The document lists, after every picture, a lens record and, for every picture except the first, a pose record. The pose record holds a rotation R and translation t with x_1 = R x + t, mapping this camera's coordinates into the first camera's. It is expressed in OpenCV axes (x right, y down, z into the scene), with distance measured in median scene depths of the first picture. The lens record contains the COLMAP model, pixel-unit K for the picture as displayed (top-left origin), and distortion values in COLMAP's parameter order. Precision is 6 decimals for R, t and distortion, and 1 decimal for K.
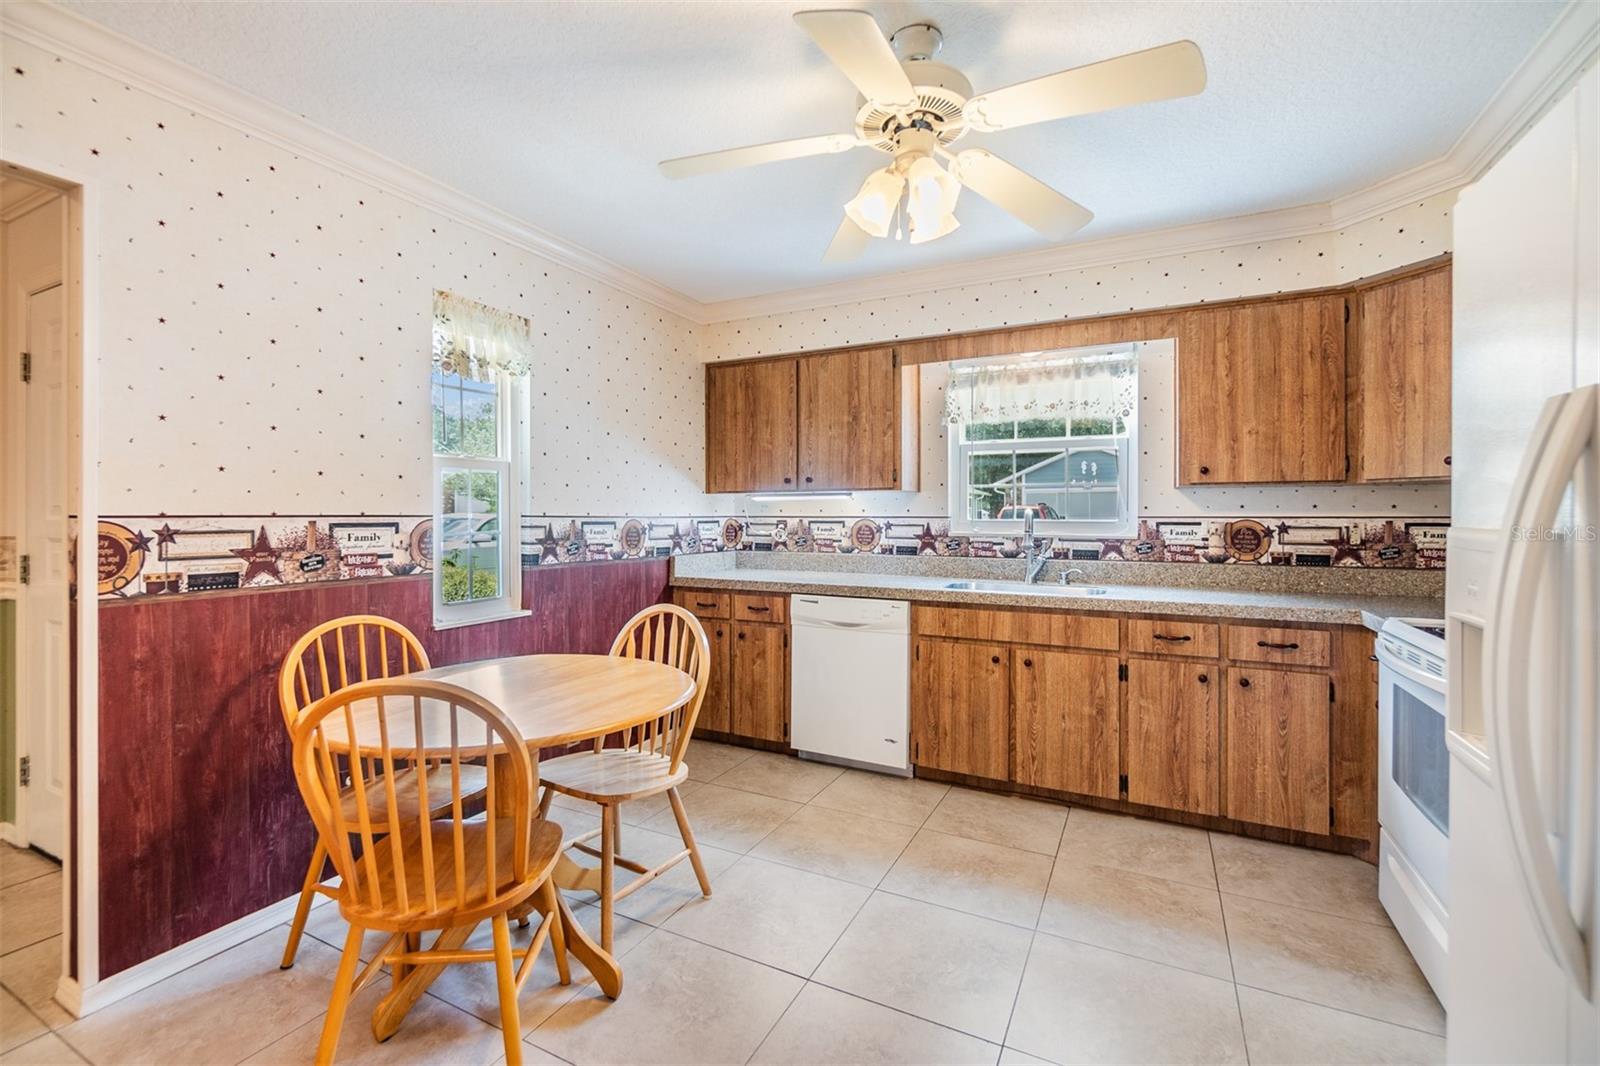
lens RADIAL K [[701.1, 0, 794.6], [0, 701.1, 514.7], [0, 0, 1]] dist [-0.002811, -0.000296]
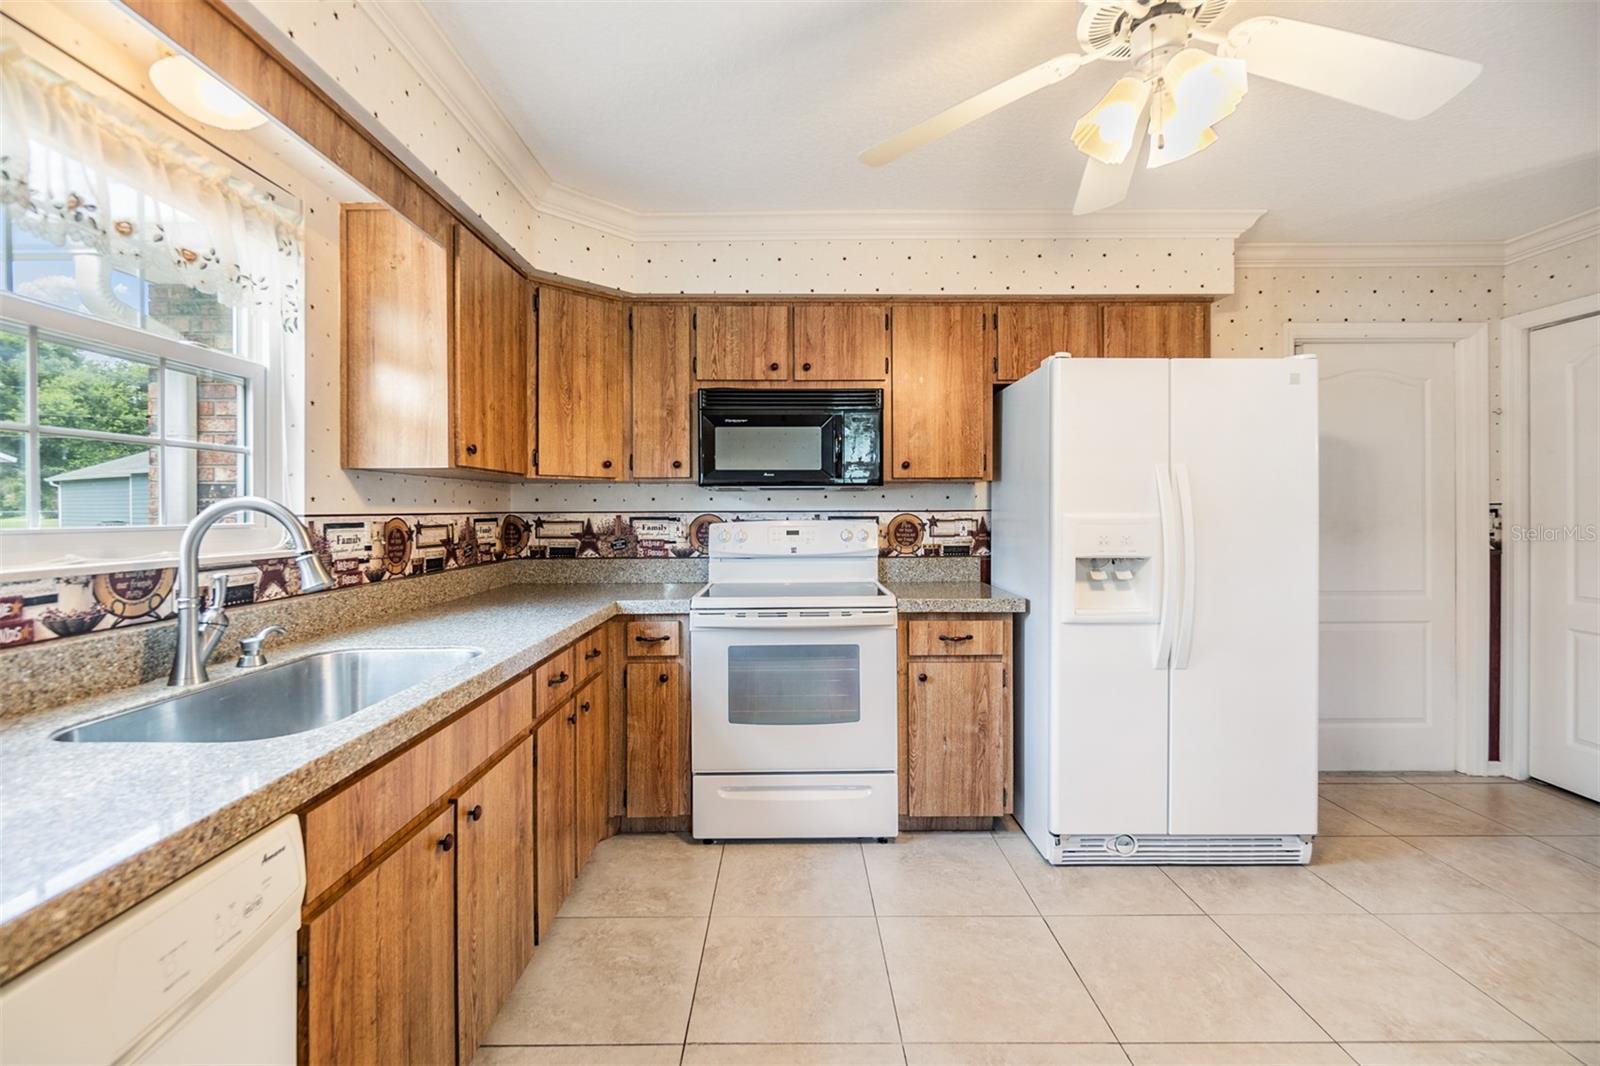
lens RADIAL K [[698.6, 0, 797.7], [0, 698.6, 511.5], [0, 0, 1]] dist [-0.000812, -0.000291]
pose [[-0.463531, -0.002390, 0.886078, -0.200248], [0.001652, 0.999992, 0.003561, -0.001421], [-0.886079, 0.003114, -0.463523, 0.996380]]
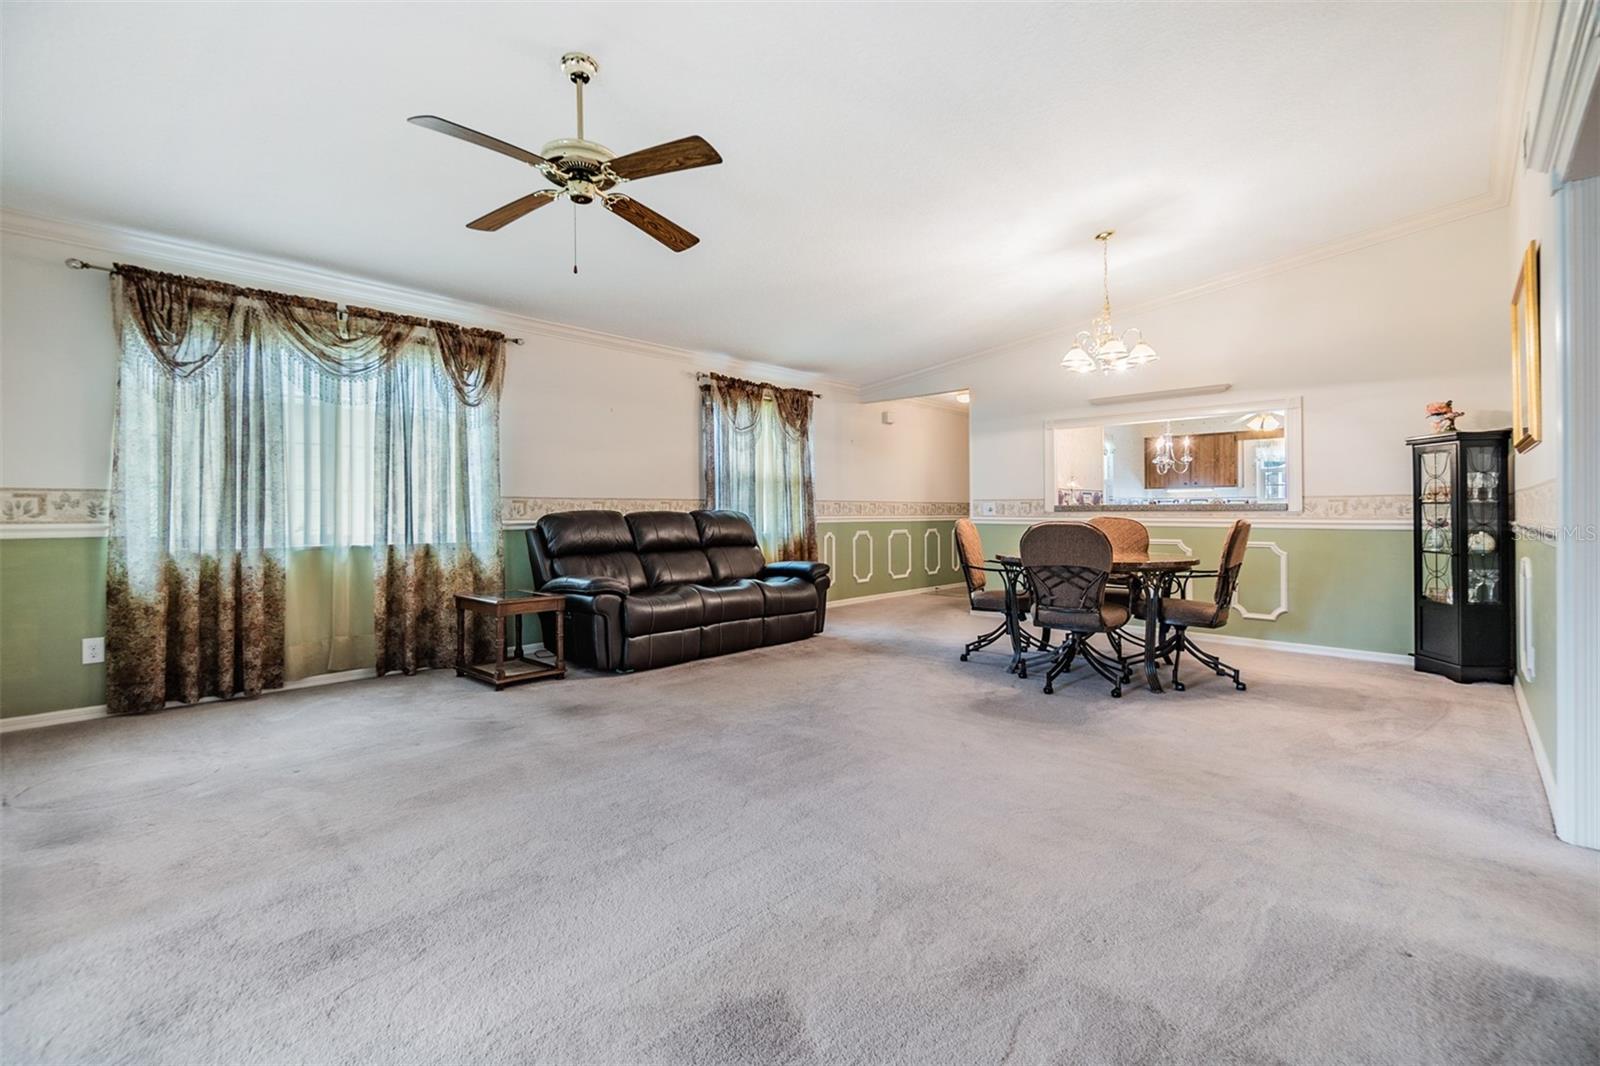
lens RADIAL K [[701.1, 0, 794.6], [0, 701.1, 514.7], [0, 0, 1]] dist [-0.002811, -0.000296]
pose [[0.963024, -0.002462, -0.269405, -0.898379], [0.003552, 0.999987, 0.003558, 0.066032], [0.269393, -0.004383, 0.963020, -2.414169]]
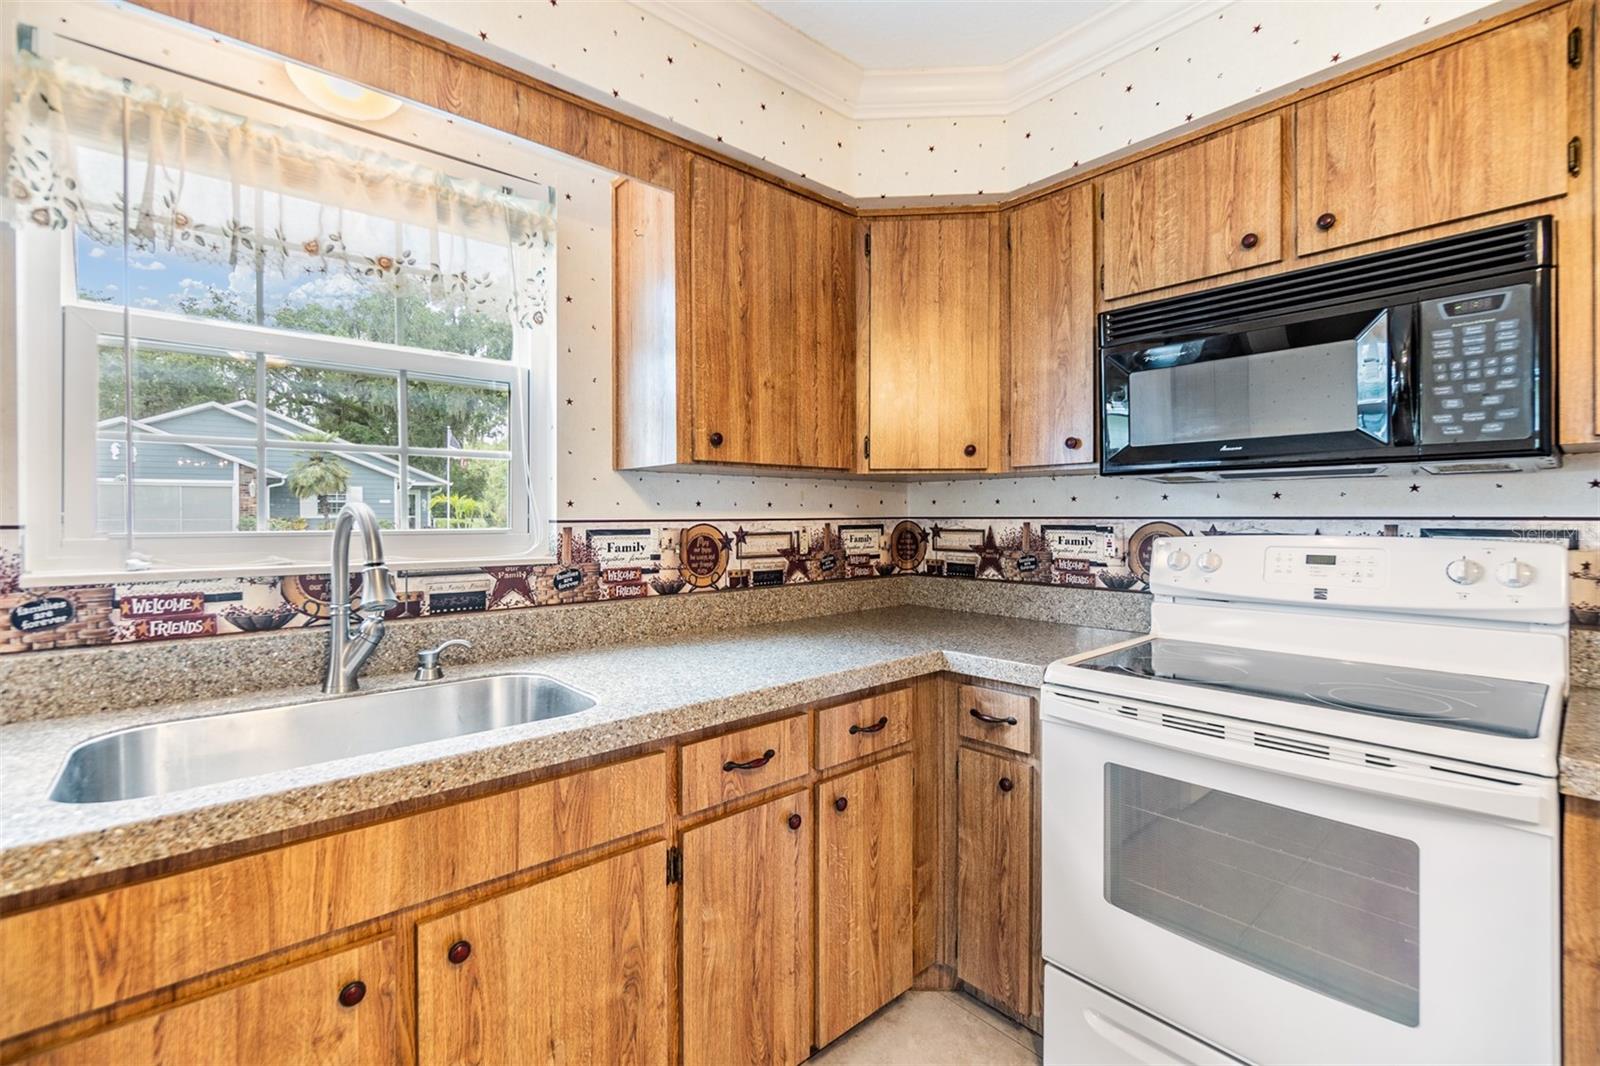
lens RADIAL K [[694.4, 0, 794.9], [0, 694.4, 518.5], [0, 0, 1]] dist [-0.004292, -0.000597]
pose [[0.371363, -0.006669, 0.928464, 0.078873], [0.001841, 0.999978, 0.006446, -0.001919], [-0.928486, -0.000685, 0.371367, 0.701331]]
